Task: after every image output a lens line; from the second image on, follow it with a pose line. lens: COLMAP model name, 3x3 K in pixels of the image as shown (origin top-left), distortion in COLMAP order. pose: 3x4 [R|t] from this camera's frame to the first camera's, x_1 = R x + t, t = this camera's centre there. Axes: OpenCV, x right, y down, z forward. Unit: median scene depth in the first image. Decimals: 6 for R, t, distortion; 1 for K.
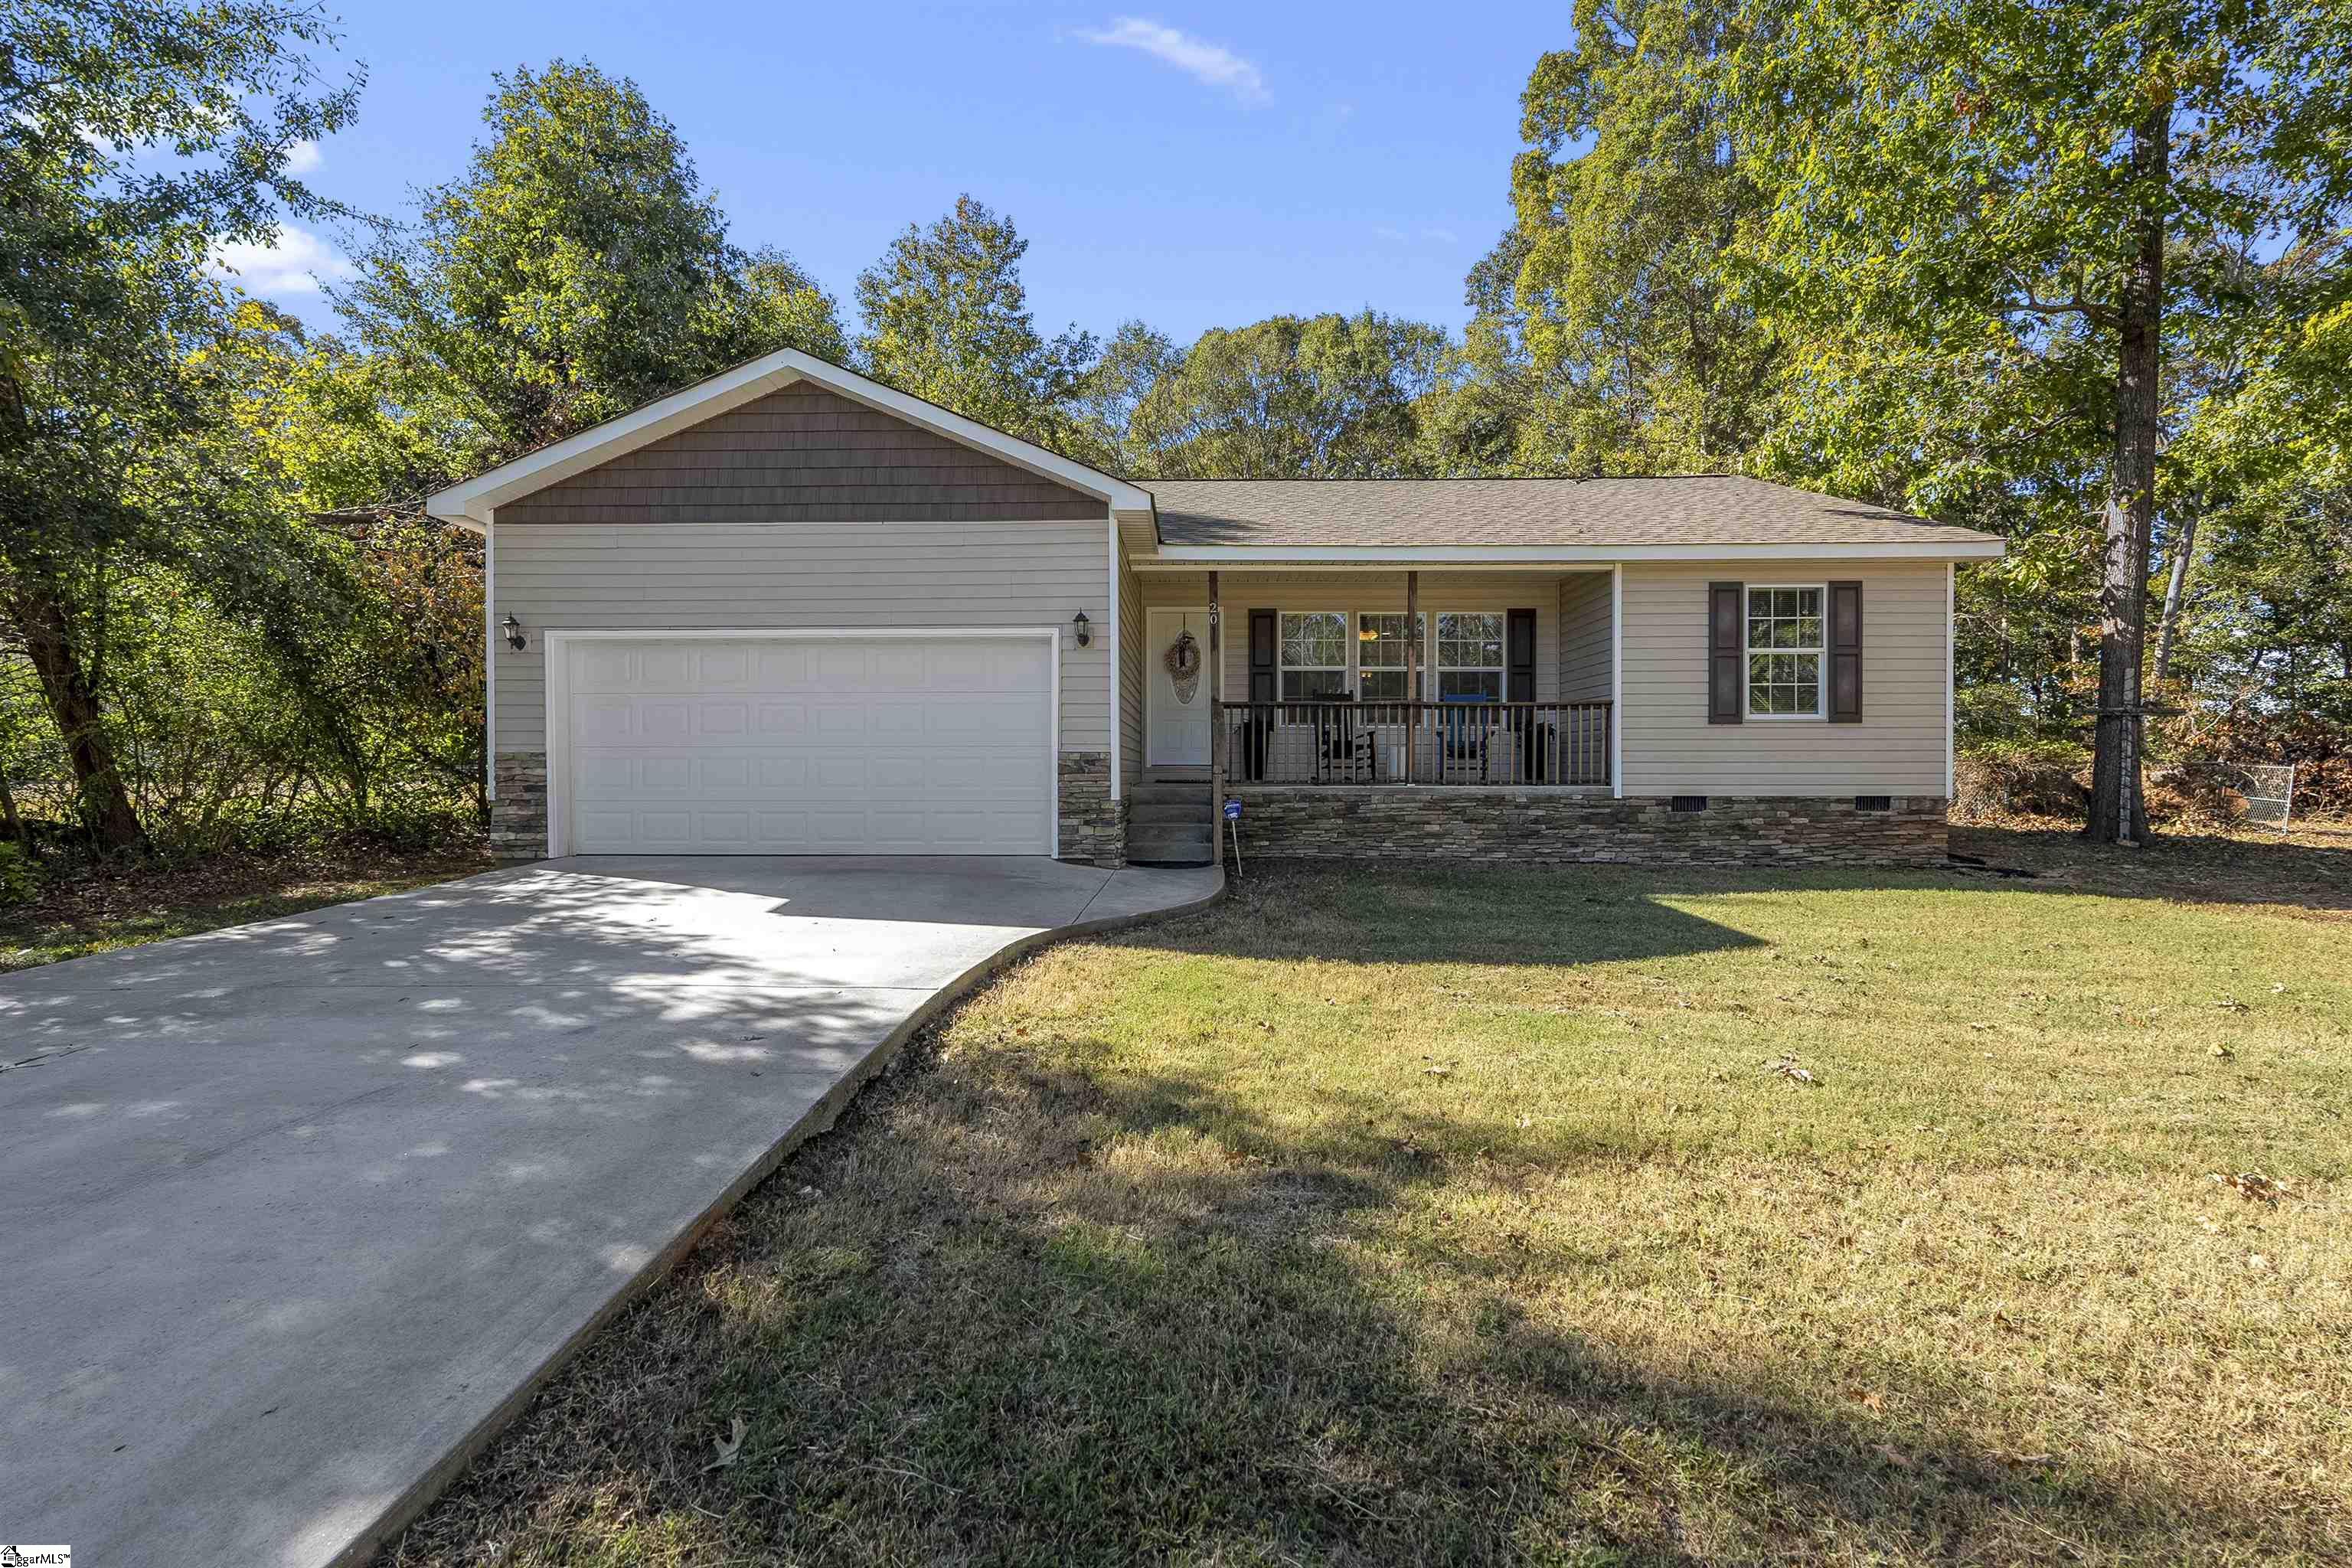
lens RADIAL K [[1027.6, 0, 1171.3], [0, 1027.6, 786.7], [0, 0, 1]] dist [-0.004597, -0.000315]
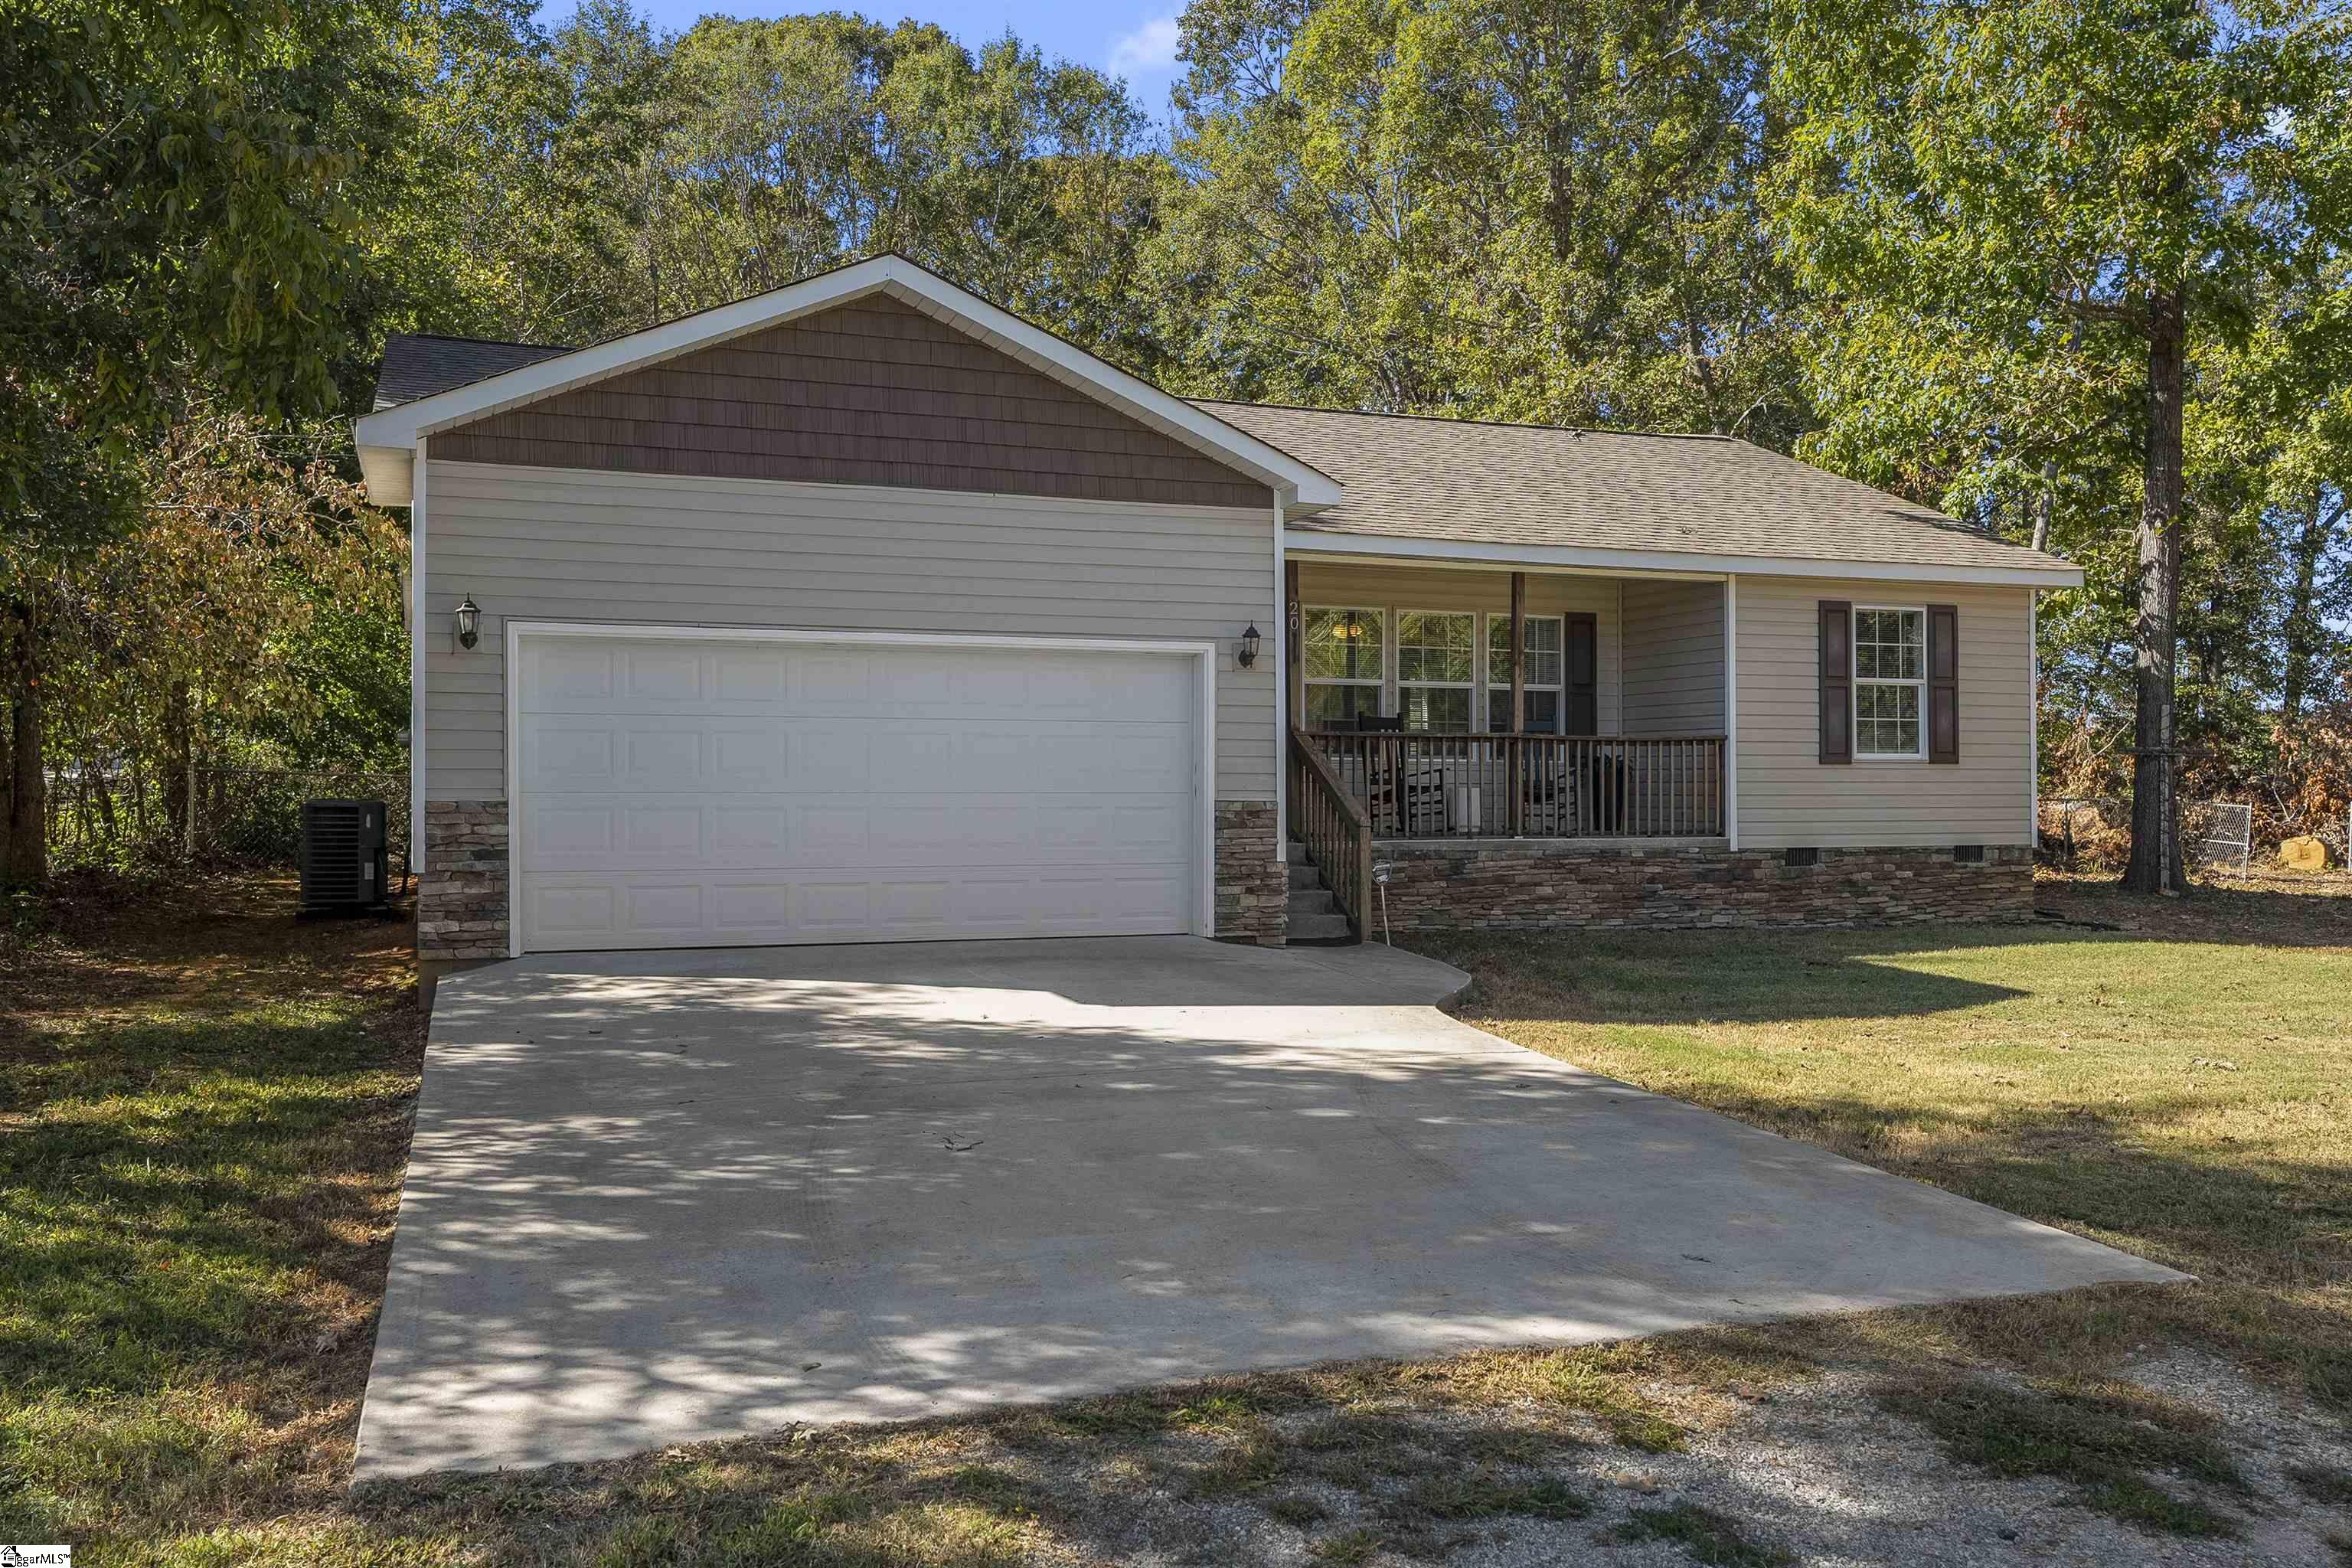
lens RADIAL K [[1936.8, 0, 1175.7], [0, 1936.8, 792.2], [0, 0, 1]] dist [-0.002077, 0.006836]
pose [[0.925420, 0.000492, 0.378942, -0.596771], [0.006661, 0.999824, -0.017566, -0.012371], [-0.378884, 0.018781, 0.925254, -0.303800]]
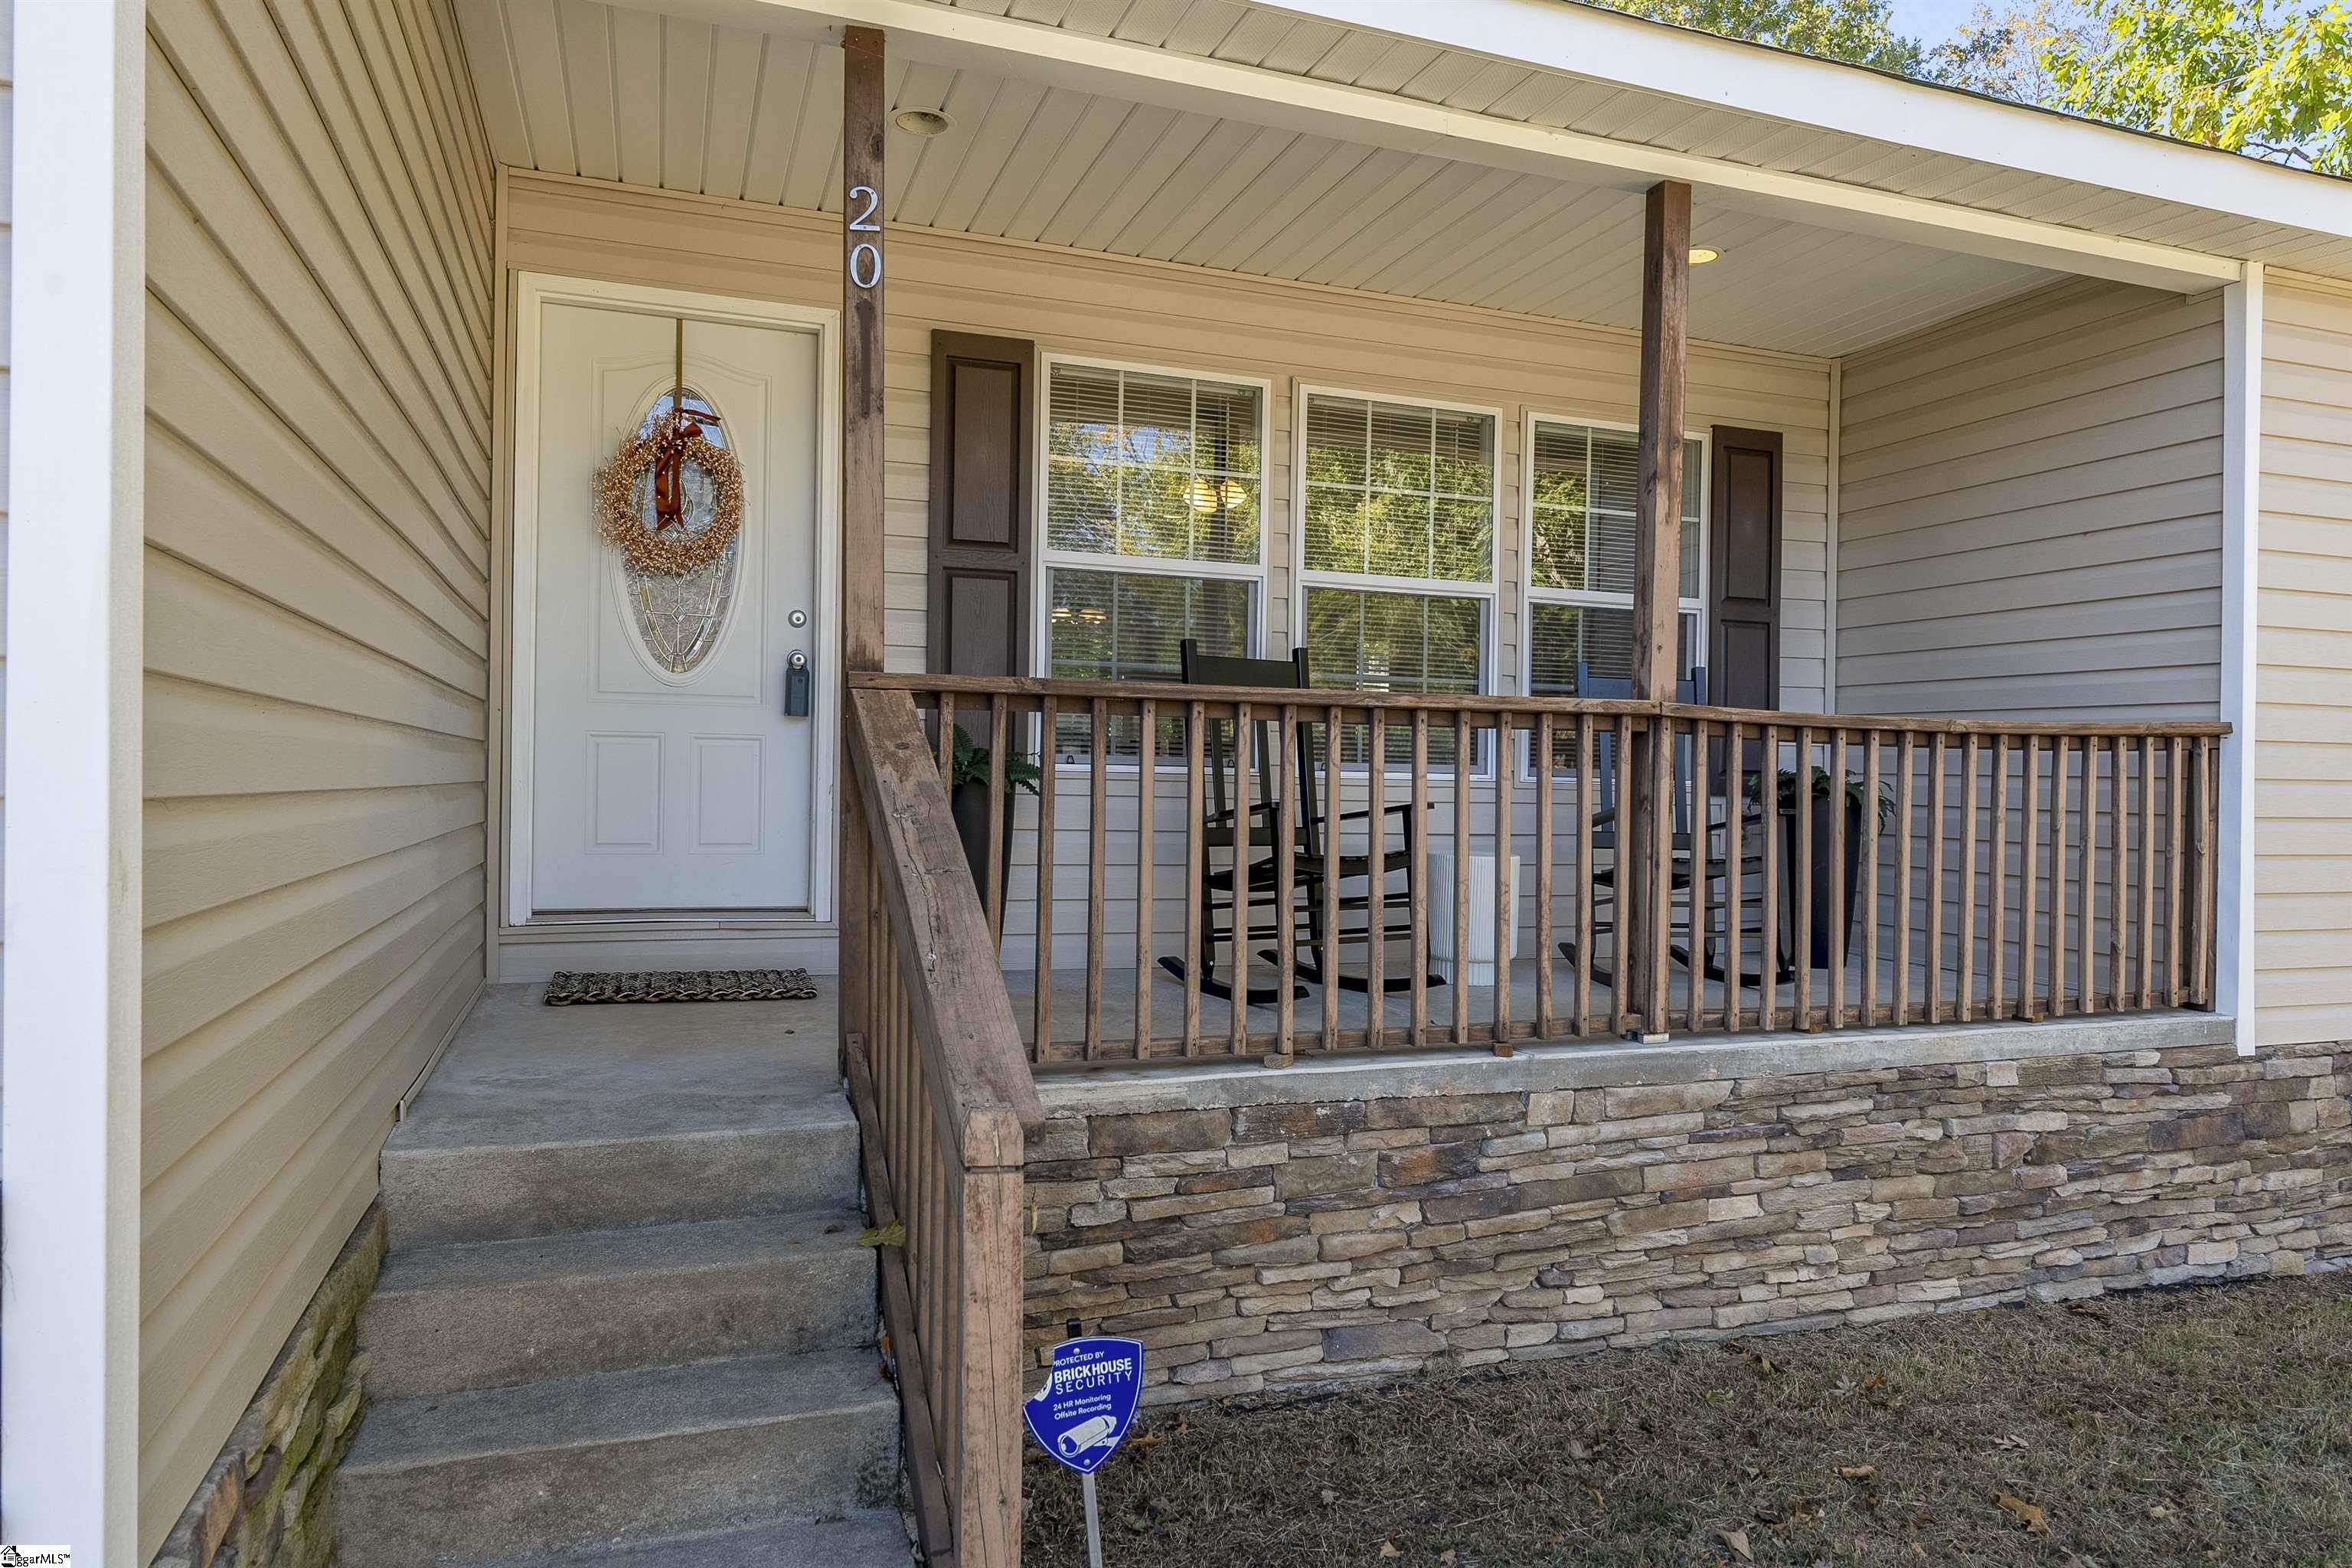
lens RADIAL K [[1499.9, 0, 1175.8], [0, 1499.9, 781.1], [0, 0, 1]] dist [-0.001607, 0.000966]
pose [[0.930490, 0.014510, 0.366030, -0.009197], [-0.011760, 0.999883, -0.009742, -0.059938], [-0.366129, 0.004760, 0.930552, 0.713925]]
